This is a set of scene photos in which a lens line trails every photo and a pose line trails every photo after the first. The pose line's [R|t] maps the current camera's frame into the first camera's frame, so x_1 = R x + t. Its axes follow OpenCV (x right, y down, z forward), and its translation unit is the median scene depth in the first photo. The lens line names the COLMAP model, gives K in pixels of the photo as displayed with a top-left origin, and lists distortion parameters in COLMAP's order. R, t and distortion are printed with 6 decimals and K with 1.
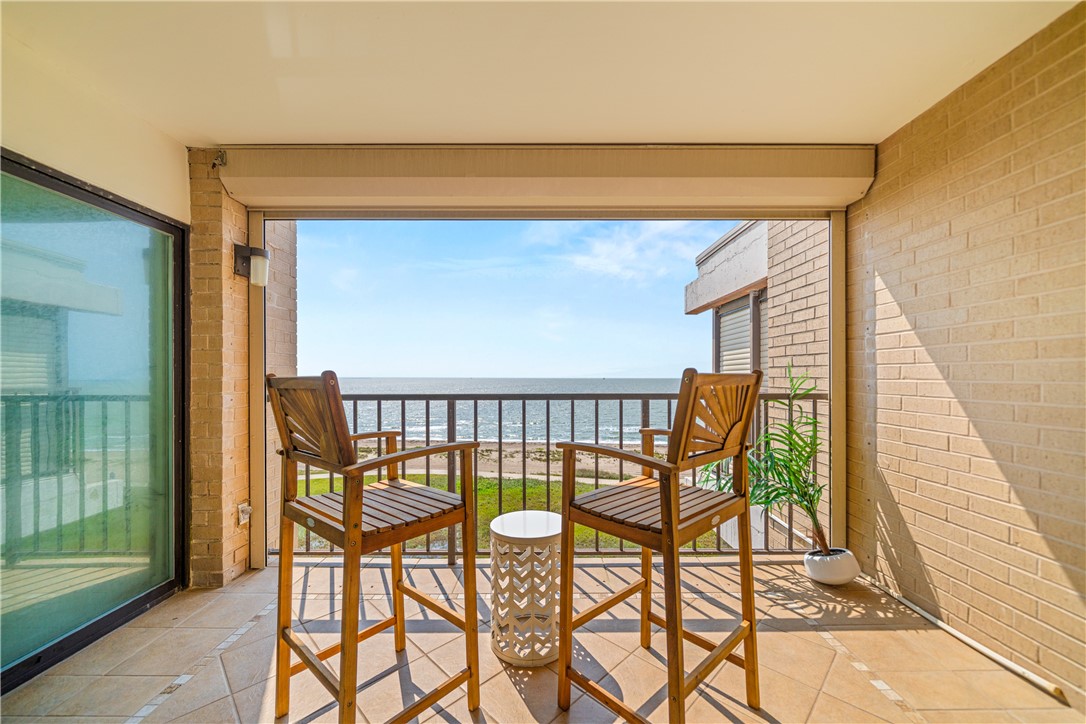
lens RADIAL K [[410.3, 0, 545.2], [0, 410.3, 370.8], [0, 0, 1]] dist [-0.001336, -0.000306]
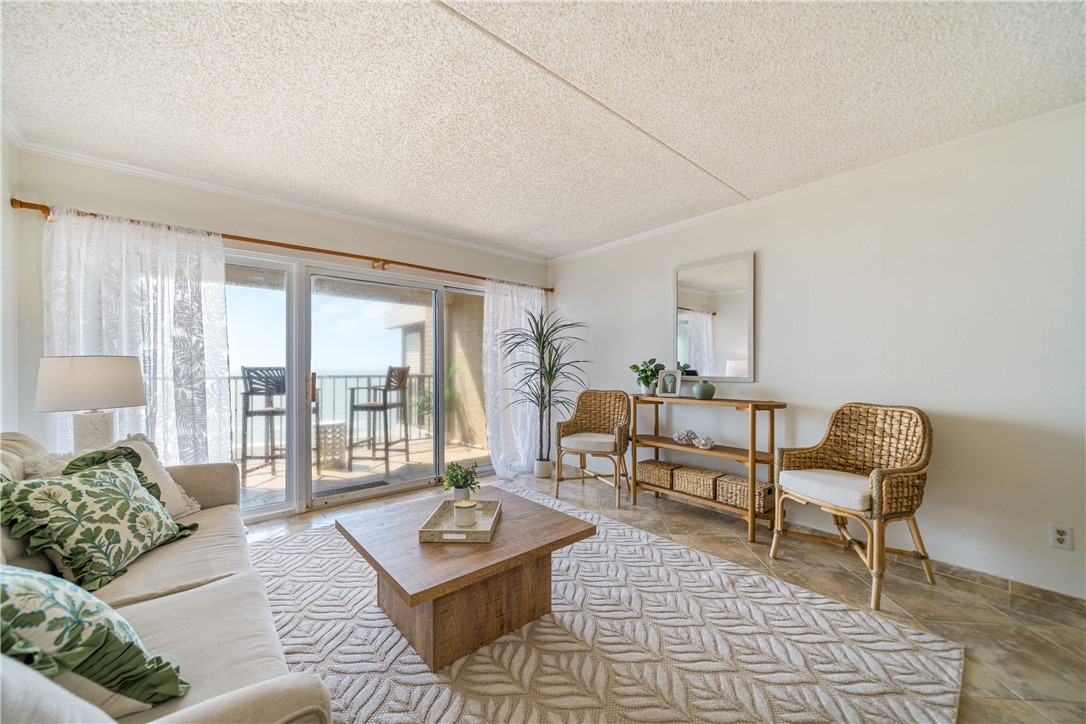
lens RADIAL K [[410.3, 0, 545.2], [0, 410.3, 370.8], [0, 0, 1]] dist [-0.001336, -0.000306]
pose [[0.758839, -0.001219, 0.651277, -0.902595], [-0.007304, 0.999919, 0.010382, -0.007081], [-0.651237, -0.012635, 0.758769, -2.486913]]
